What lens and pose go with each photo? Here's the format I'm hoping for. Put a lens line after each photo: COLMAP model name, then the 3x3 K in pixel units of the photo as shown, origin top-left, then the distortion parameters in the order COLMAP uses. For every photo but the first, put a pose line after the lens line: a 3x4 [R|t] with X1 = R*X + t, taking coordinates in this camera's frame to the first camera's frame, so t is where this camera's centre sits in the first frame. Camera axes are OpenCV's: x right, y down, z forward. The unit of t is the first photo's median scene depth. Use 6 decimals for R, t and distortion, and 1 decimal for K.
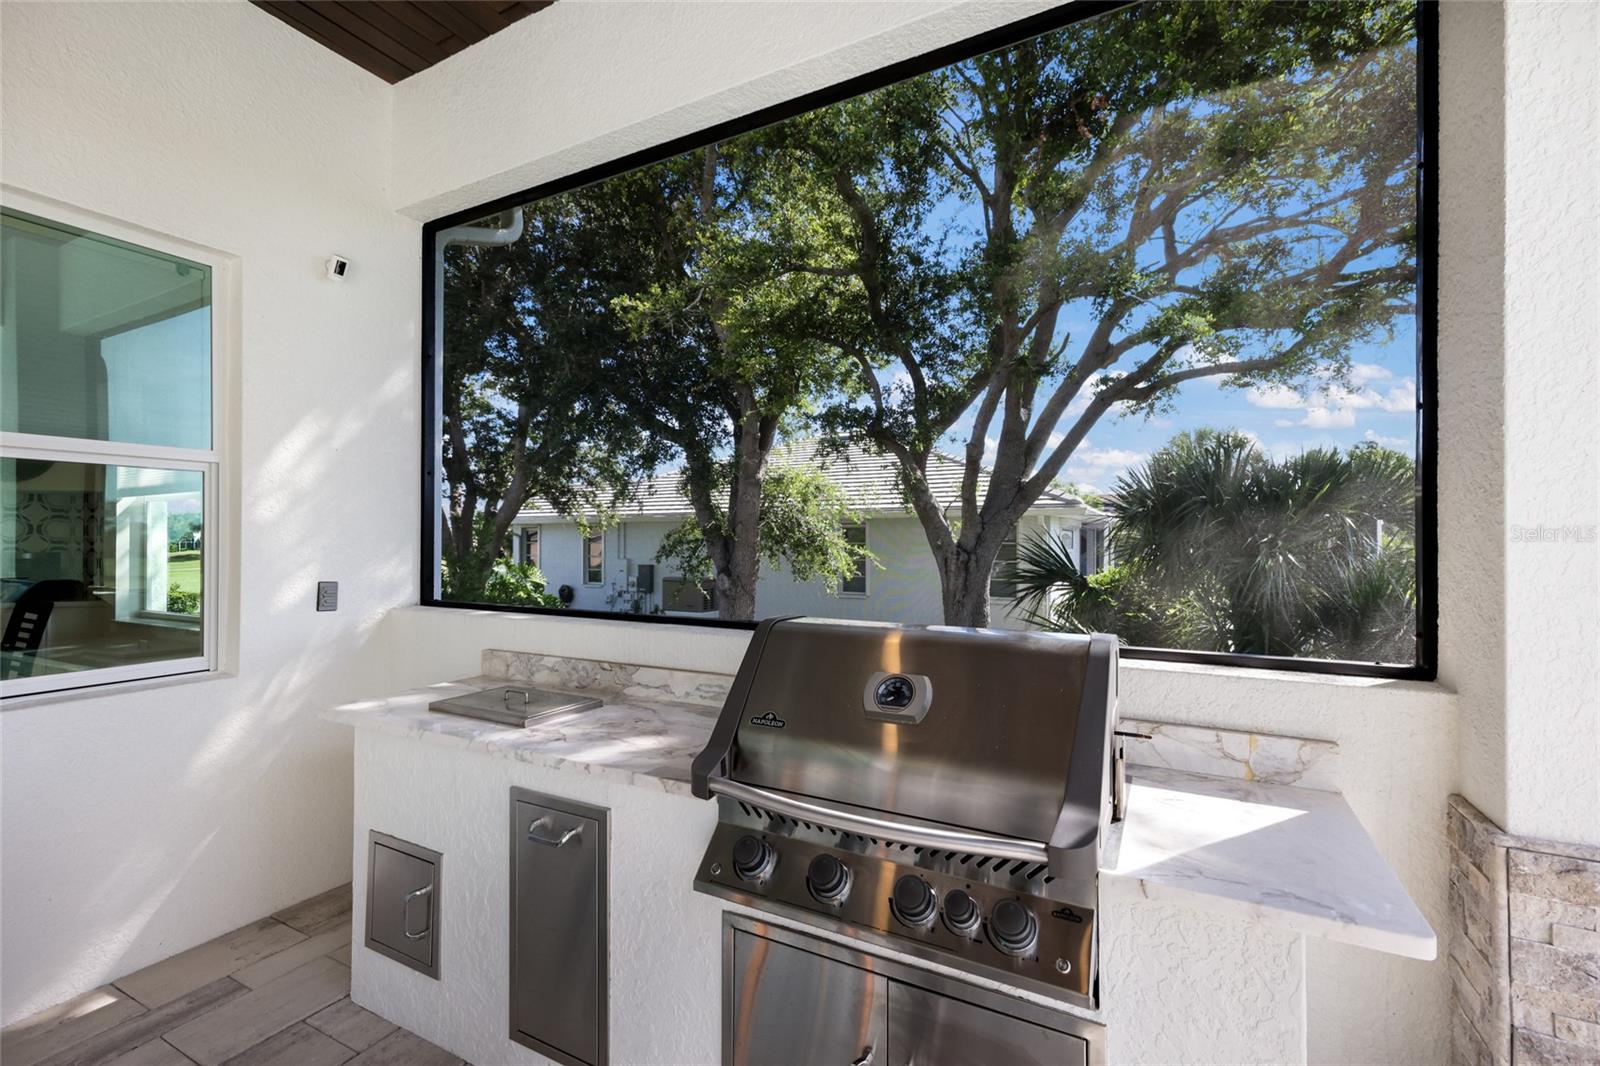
lens RADIAL K [[693.1, 0, 795.9], [0, 693.1, 534.7], [0, 0, 1]] dist [0.007631, -0.000890]
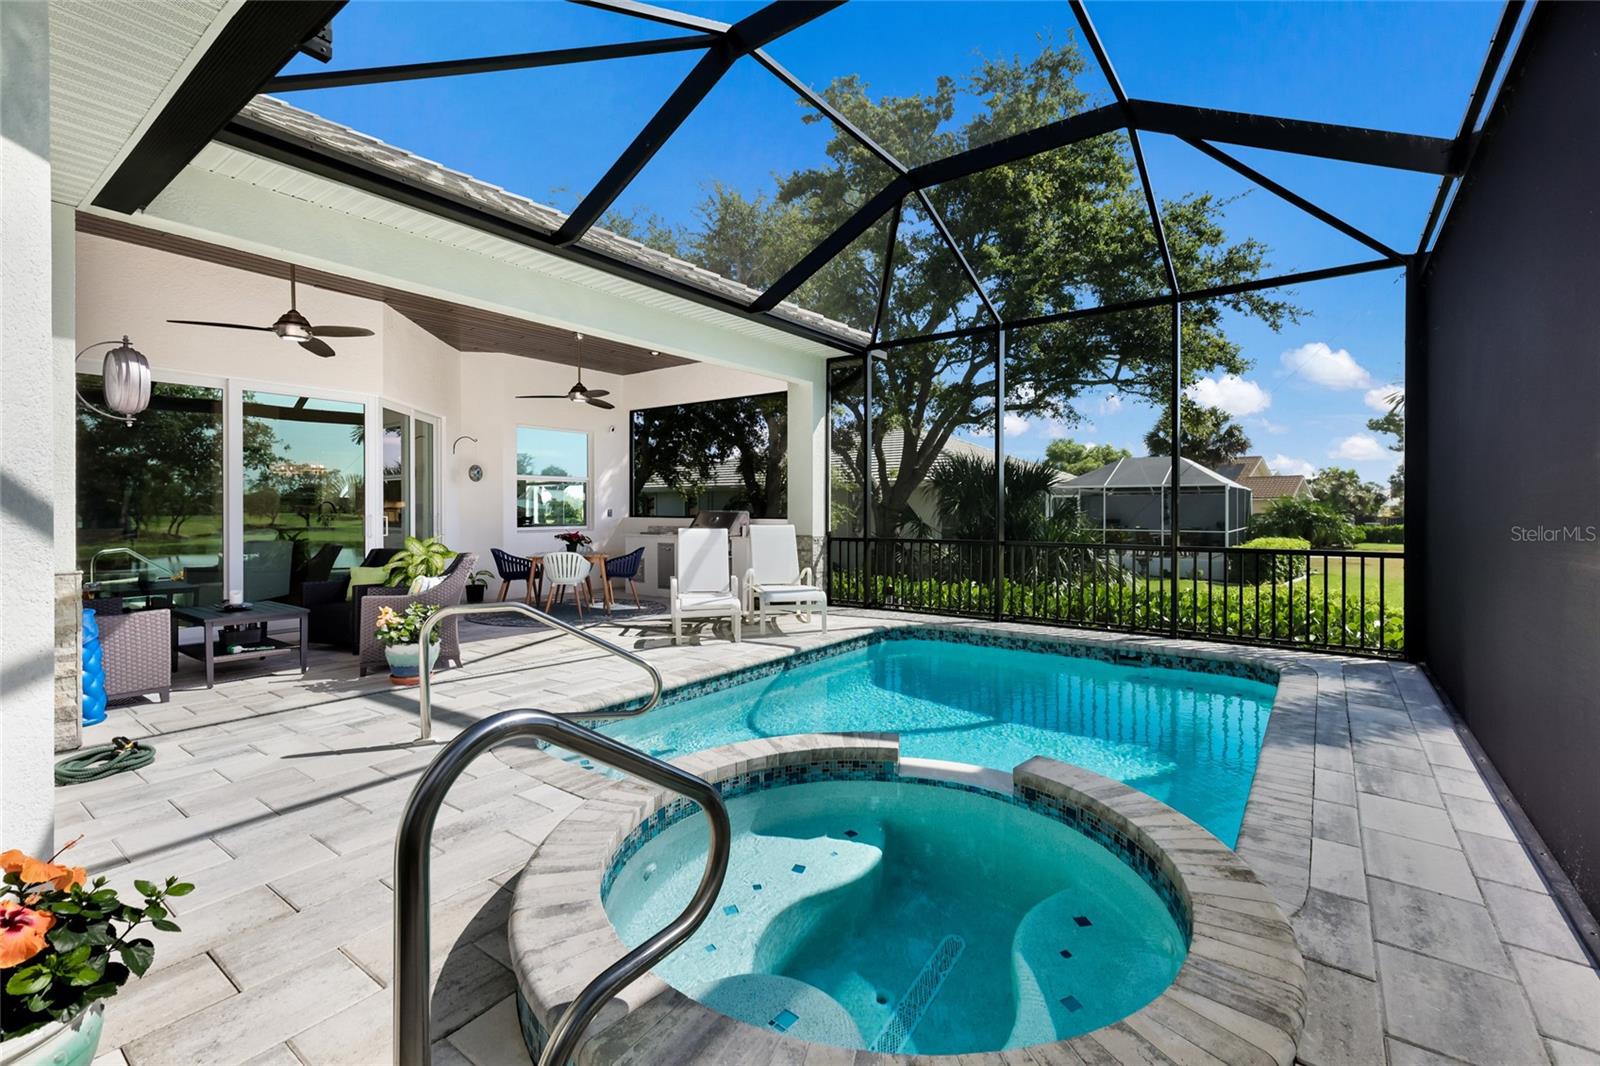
lens RADIAL K [[693.1, 0, 793.3], [0, 693.1, 505.9], [0, 0, 1]] dist [0.007631, -0.000890]
pose [[0.988028, 0.001174, -0.154271, 0.234114], [0.000122, 0.999965, 0.008391, 0.003050], [0.154275, -0.008309, 0.987993, -0.665495]]
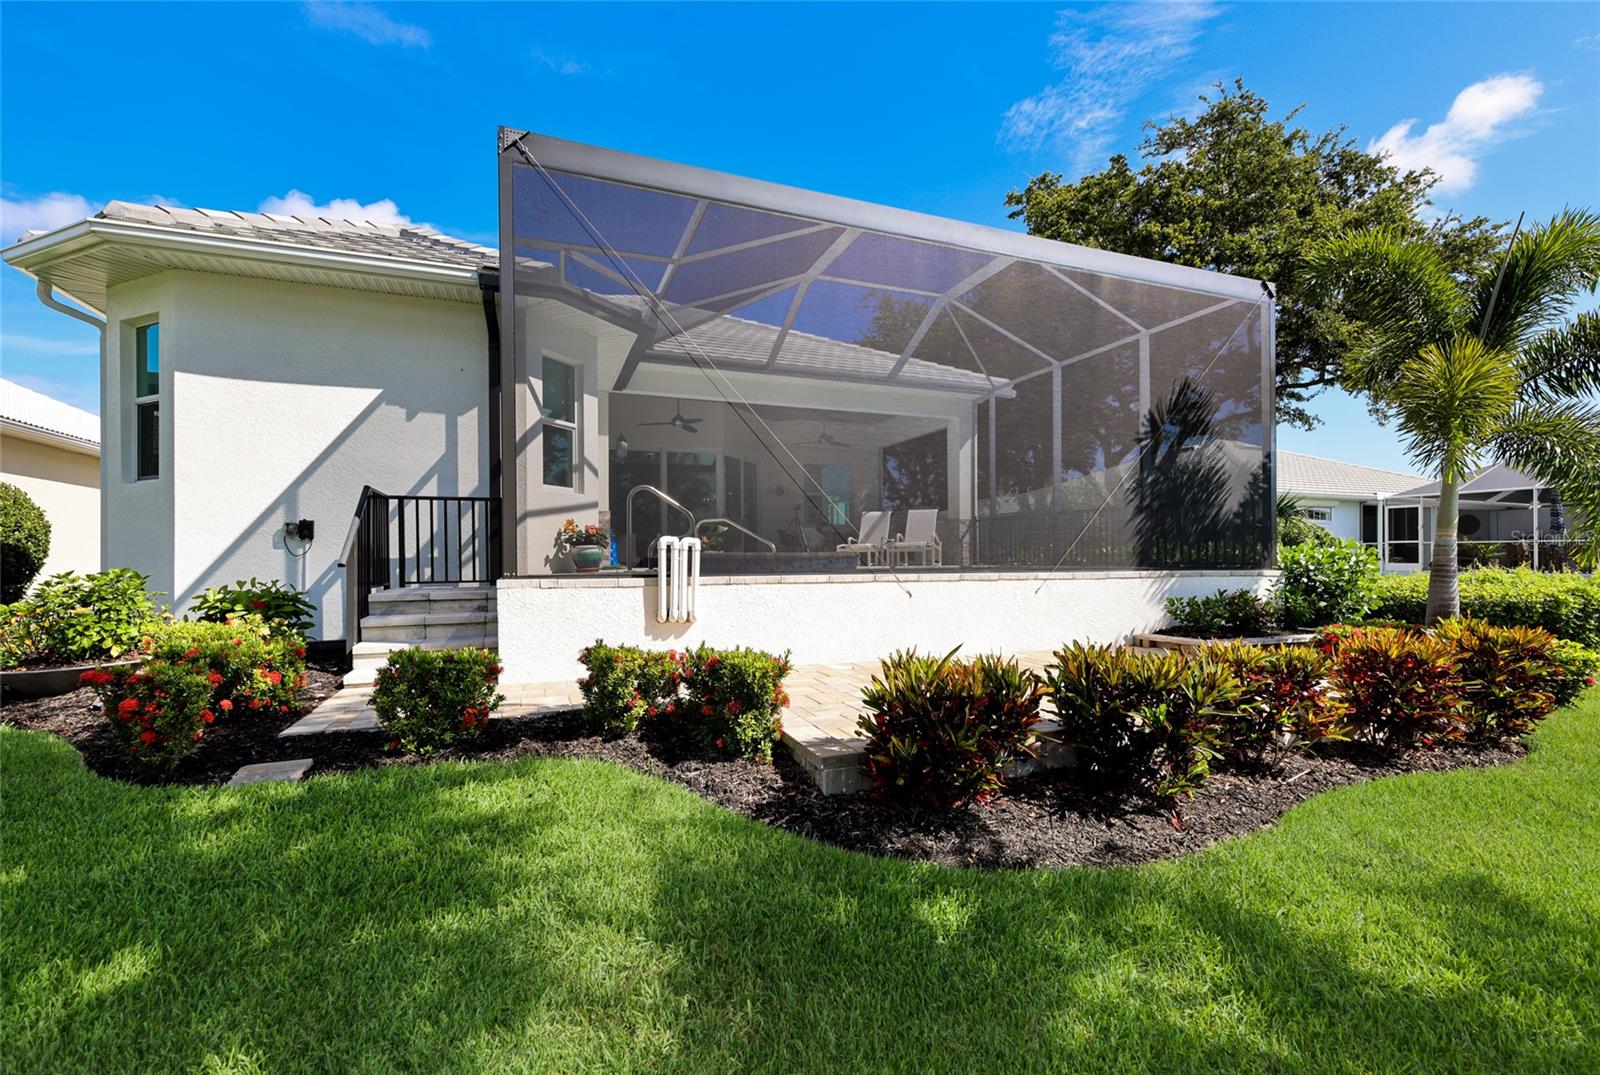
lens RADIAL K [[691.3, 0, 805.2], [0, 691.3, 546.3], [0, 0, 1]] dist [-0.003518, -0.000114]
pose [[0.770920, -0.016411, -0.636721, 0.782883], [0.014271, 0.999862, -0.008492, 0.117408], [0.636772, -0.002540, 0.771048, -1.035307]]
